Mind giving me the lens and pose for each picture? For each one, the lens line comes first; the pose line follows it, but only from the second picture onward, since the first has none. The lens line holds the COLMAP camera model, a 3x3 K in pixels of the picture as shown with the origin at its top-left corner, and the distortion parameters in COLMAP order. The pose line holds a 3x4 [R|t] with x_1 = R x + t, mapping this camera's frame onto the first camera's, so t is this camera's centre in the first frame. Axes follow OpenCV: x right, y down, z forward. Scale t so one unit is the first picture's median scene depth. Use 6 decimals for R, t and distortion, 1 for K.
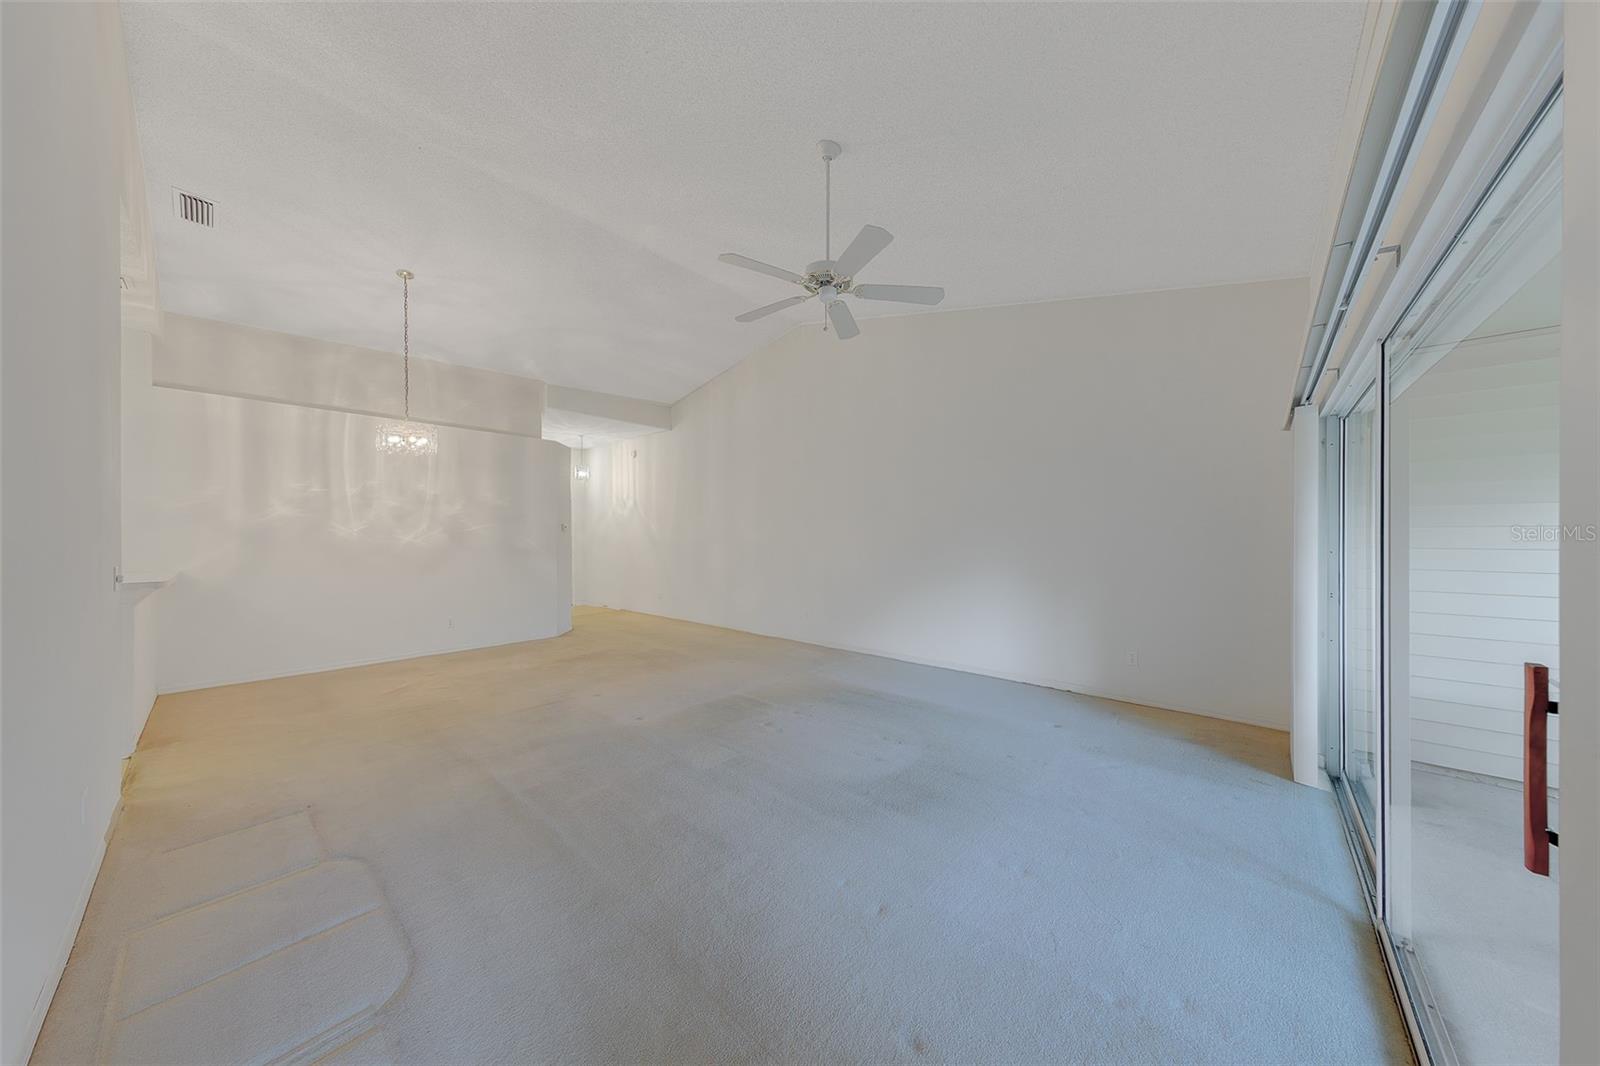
lens RADIAL K [[510.8, 0, 820.6], [0, 510.8, 540.5], [0, 0, 1]] dist [0.011820, -0.000842]
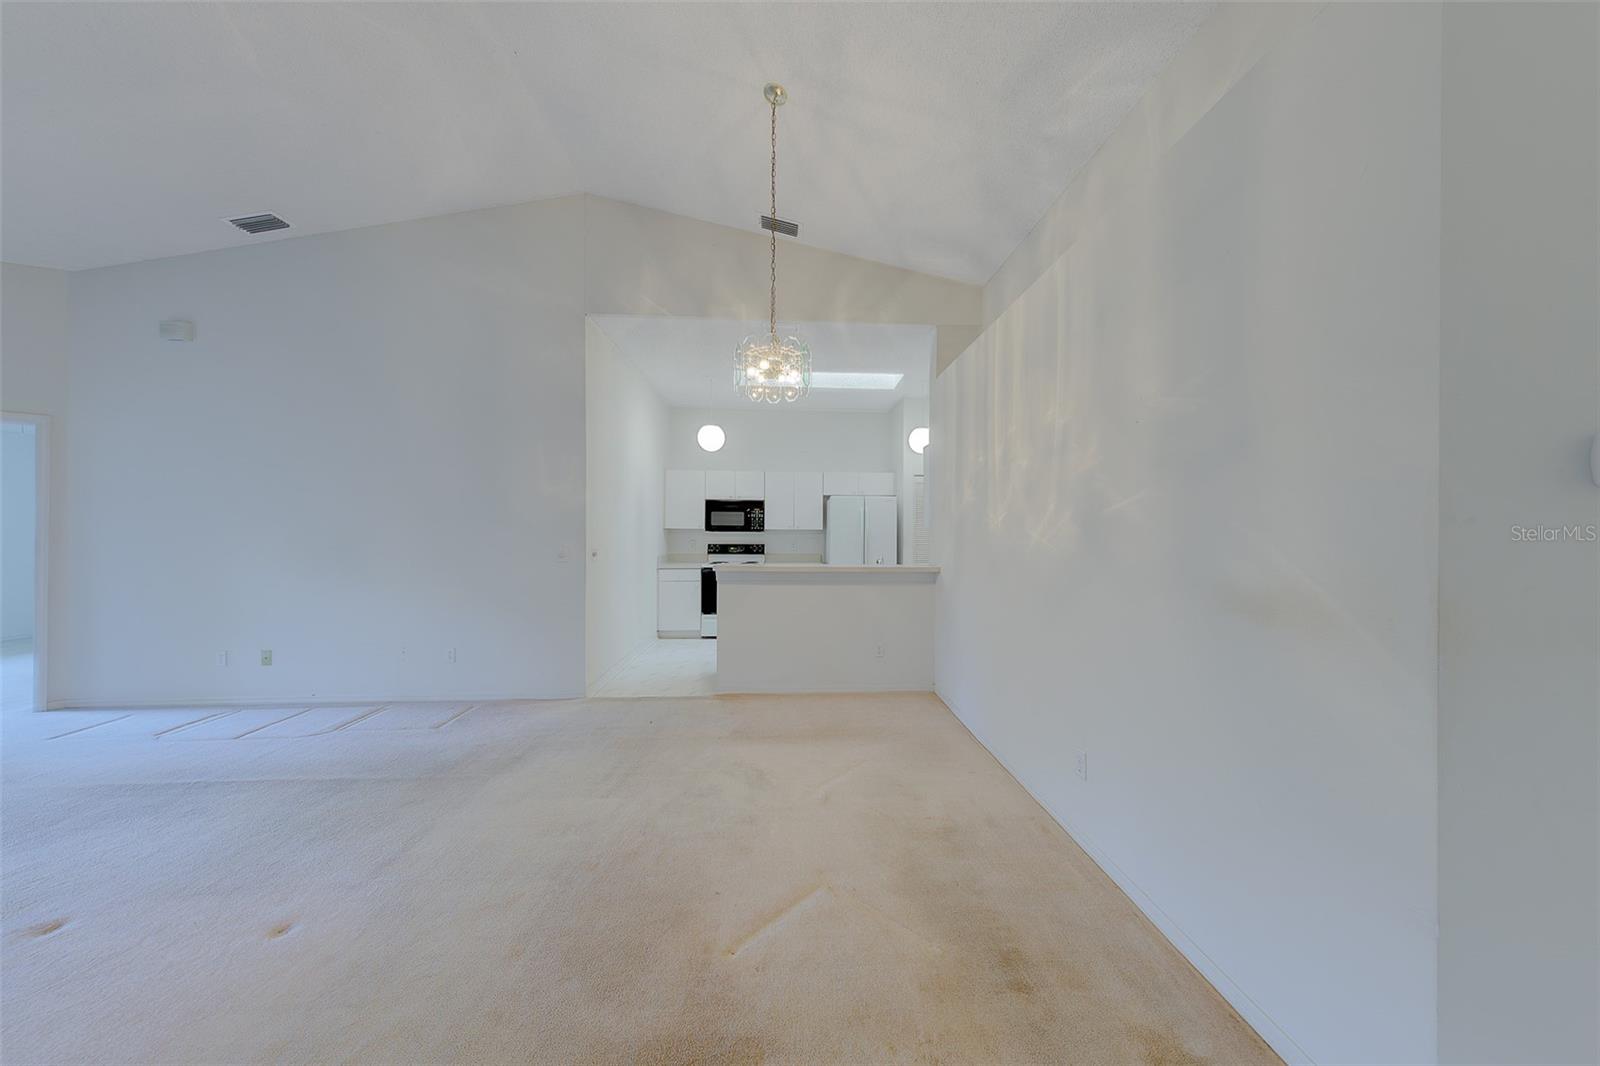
lens RADIAL K [[510.8, 0, 813.0], [0, 510.8, 531.5], [0, 0, 1]] dist [0.011820, -0.000842]
pose [[-0.715813, -0.003472, -0.698283, -0.329126], [-0.009974, 0.999936, 0.005253, -0.007526], [0.698220, 0.010725, -0.715802, 1.151622]]
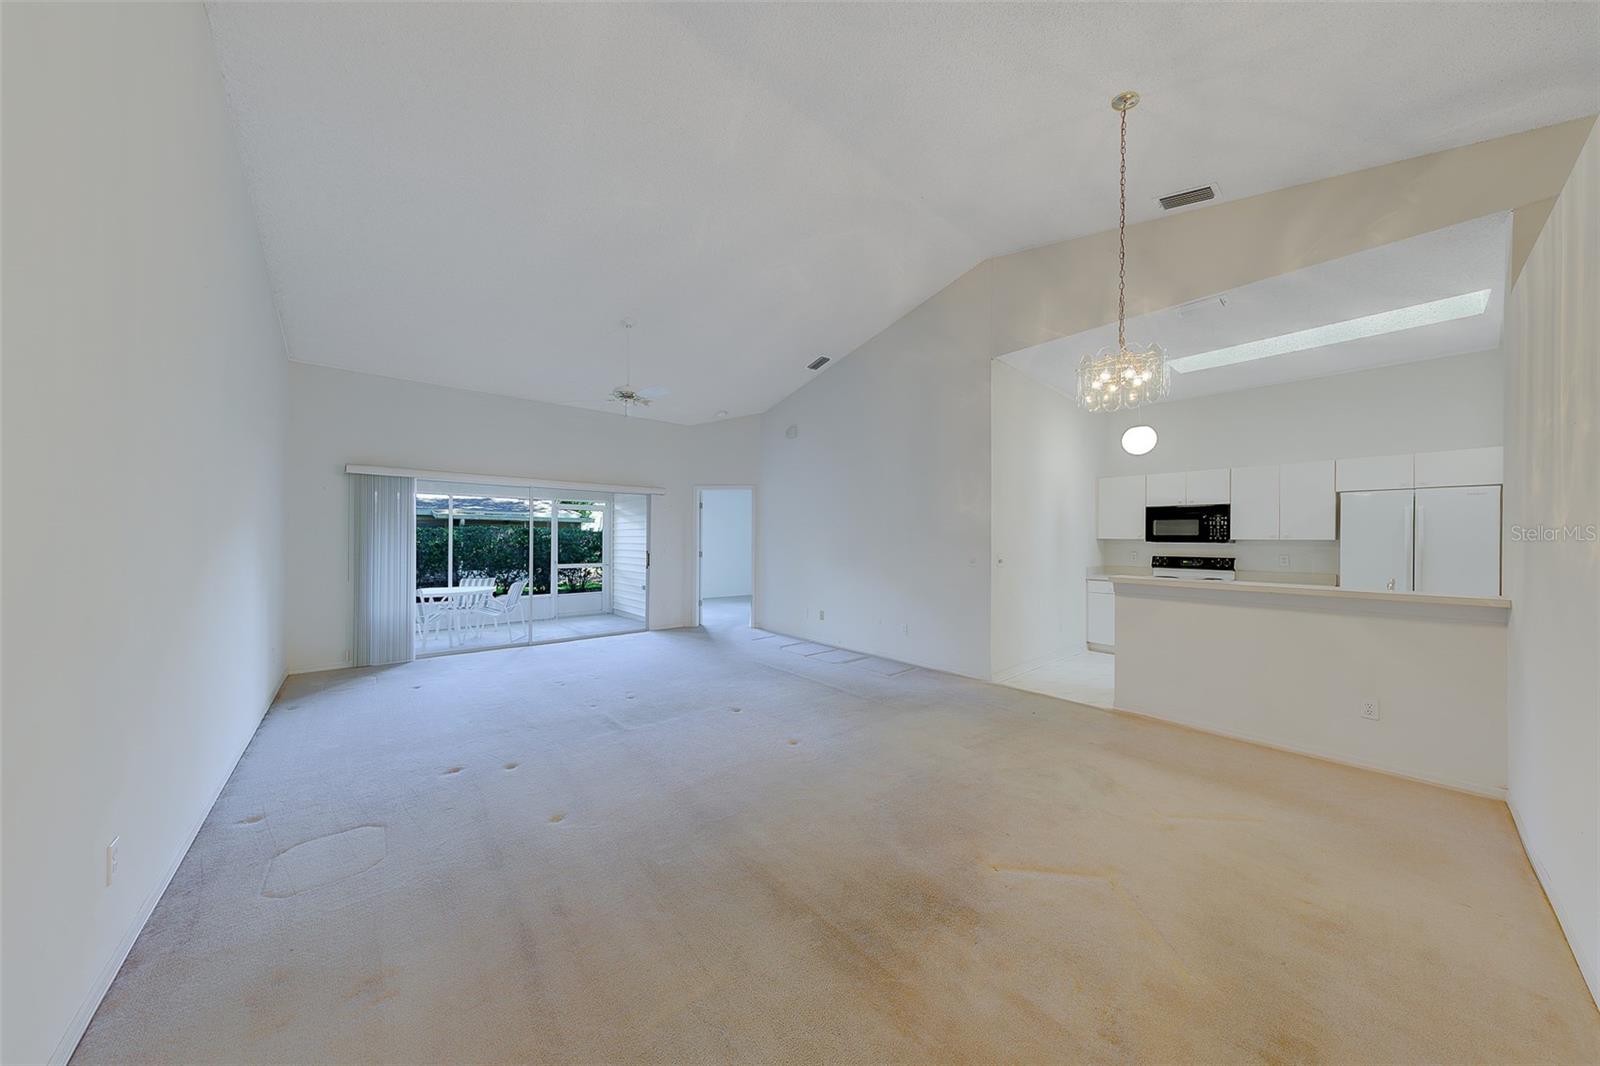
lens RADIAL K [[510.8, 0, 803.2], [0, 510.8, 541.4], [0, 0, 1]] dist [0.011820, -0.000842]
pose [[-0.989113, -0.005456, 0.147057, -0.416851], [-0.003994, 0.999940, 0.010236, -0.008320], [-0.147104, 0.009537, -0.989075, 1.301949]]
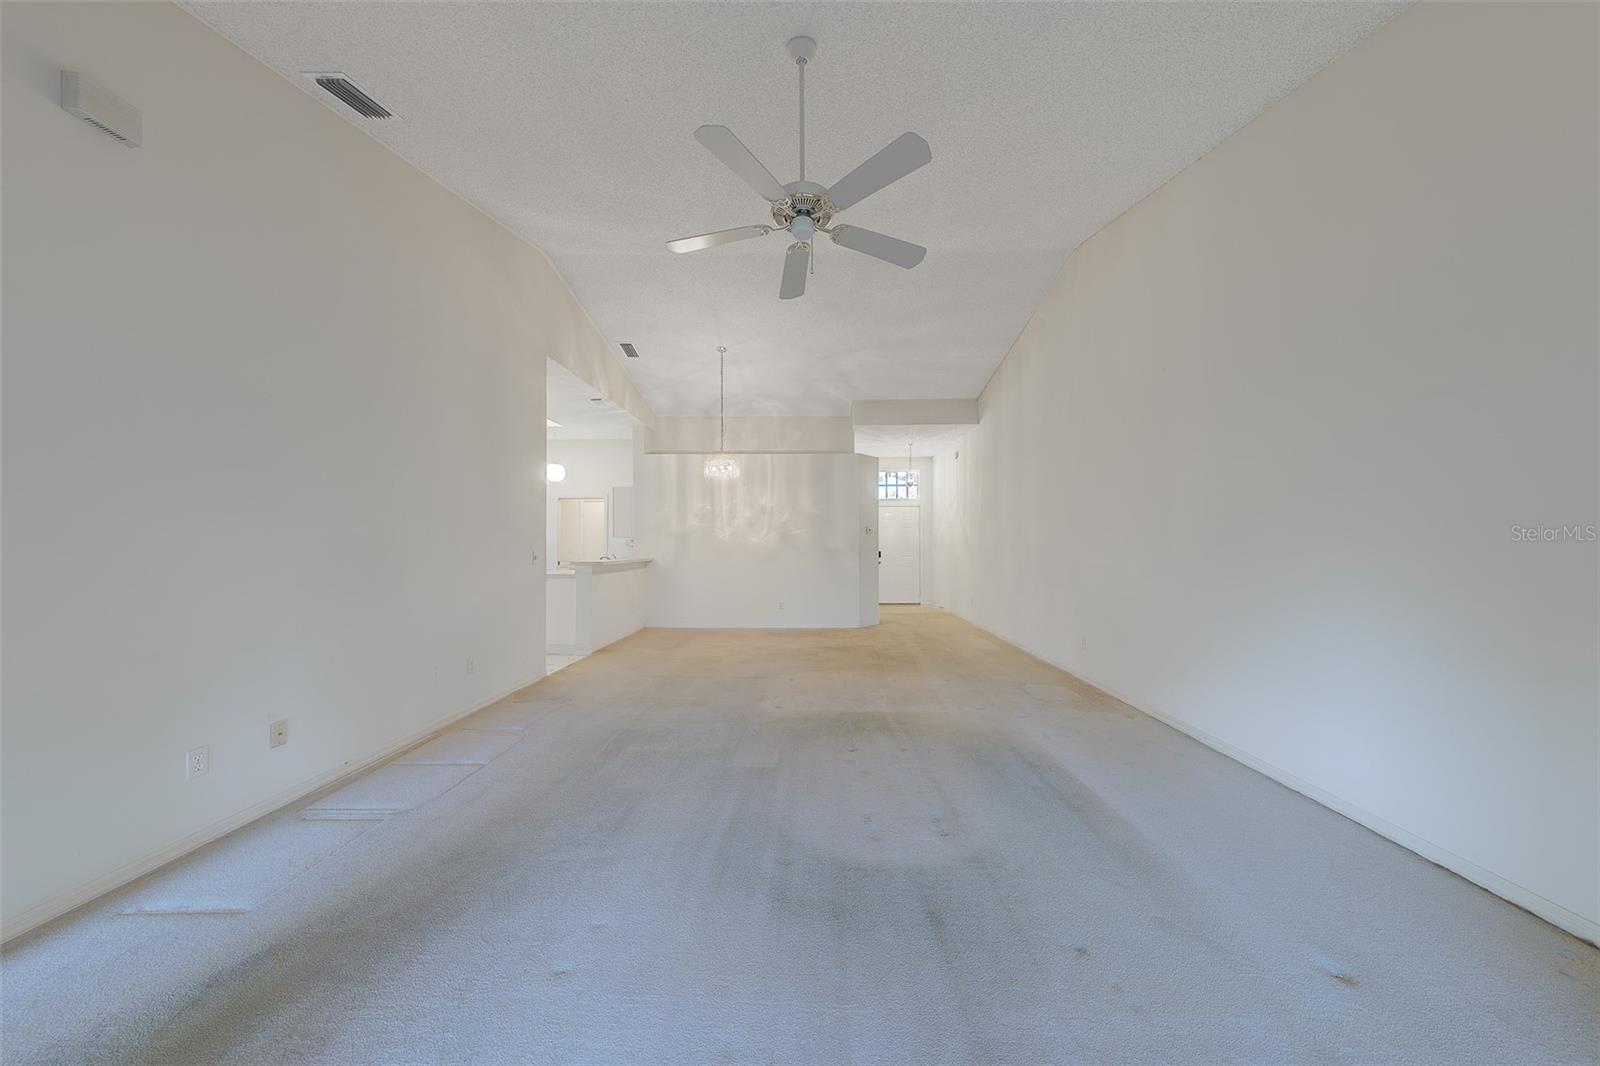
lens RADIAL K [[510.8, 0, 805.5], [0, 510.8, 537.4], [0, 0, 1]] dist [0.011820, -0.000842]
pose [[0.635701, -0.009119, -0.771882, 0.315373], [-0.005285, 0.999855, -0.016165, 0.009945], [0.771917, 0.014356, 0.635561, 0.235810]]
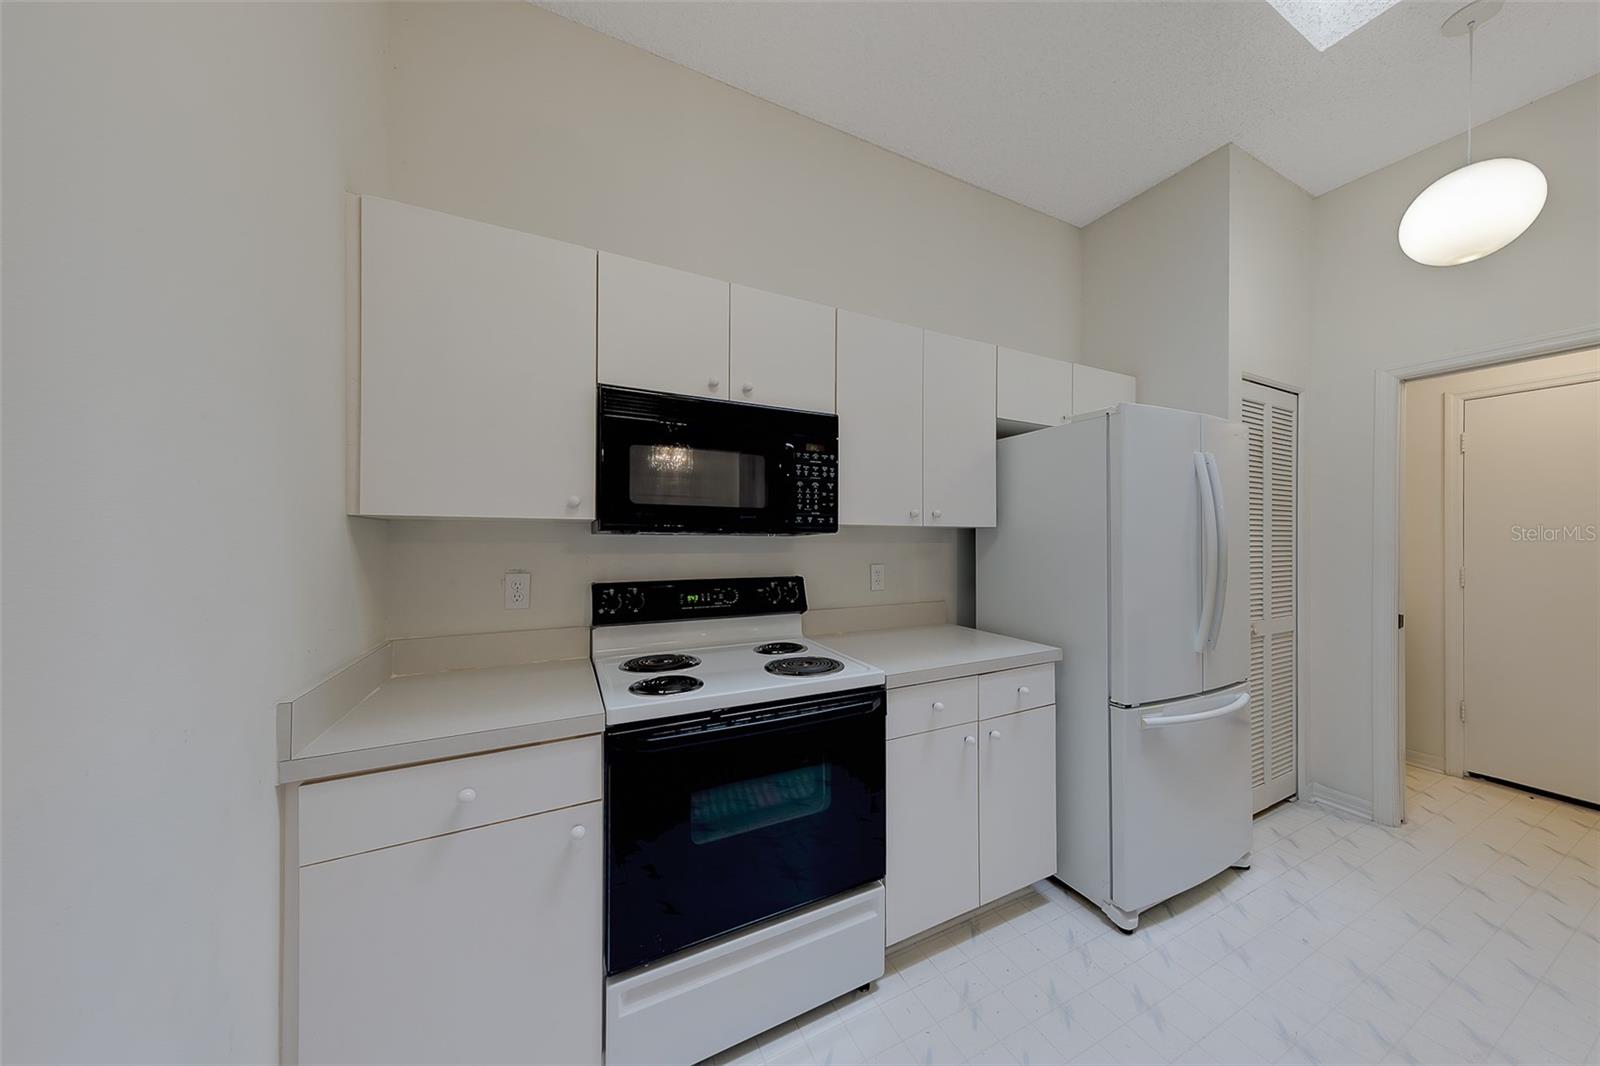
lens RADIAL K [[510.8, 0, 816.7], [0, 510.8, 538.7], [0, 0, 1]] dist [0.011820, -0.000842]
pose [[-0.382570, -0.002745, -0.923923, -0.762367], [-0.009905, 0.999950, 0.001131, 0.003284], [0.923874, 0.009583, -0.382578, 0.364250]]
